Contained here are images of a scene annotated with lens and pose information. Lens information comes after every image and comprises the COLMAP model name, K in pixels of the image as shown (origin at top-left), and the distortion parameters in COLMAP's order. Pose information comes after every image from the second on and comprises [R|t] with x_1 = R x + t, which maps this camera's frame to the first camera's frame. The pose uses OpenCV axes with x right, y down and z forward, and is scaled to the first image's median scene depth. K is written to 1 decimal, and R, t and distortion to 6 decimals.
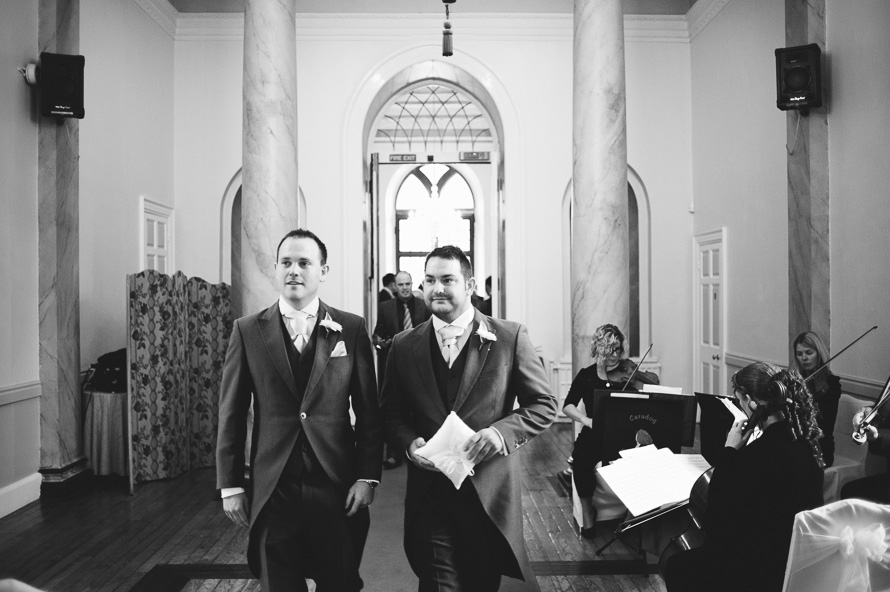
lens RADIAL K [[906.3, 0, 477.4], [0, 906.3, 297.1], [0, 0, 1]] dist [-0.039956, -0.003793]
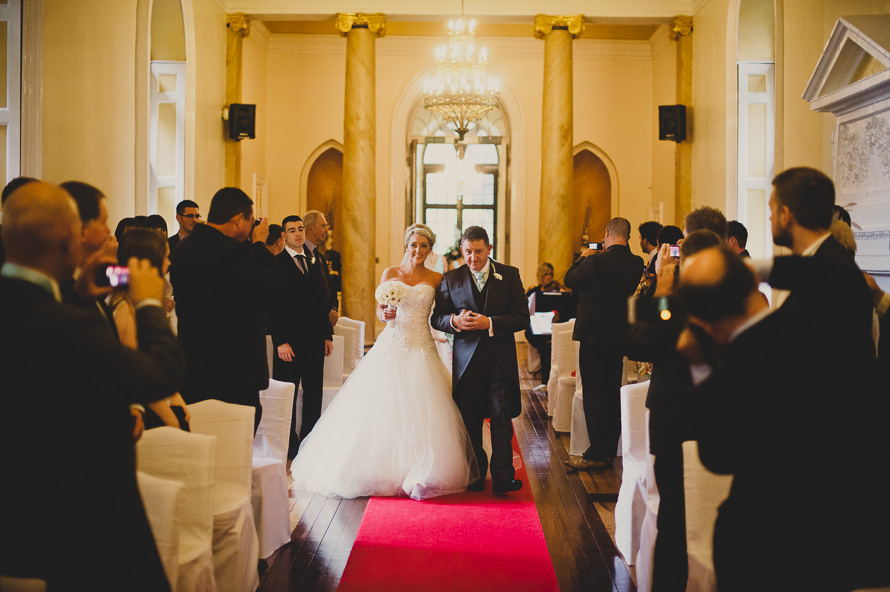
lens RADIAL K [[1309.9, 0, 463.7], [0, 1309.9, 297.2], [0, 0, 1]] dist [-0.096416, 0.019233]
pose [[0.998755, 0.020109, -0.045660, 0.053807], [-0.018422, 0.999143, 0.037070, 0.001115], [0.046367, -0.036182, 0.998269, -0.967615]]
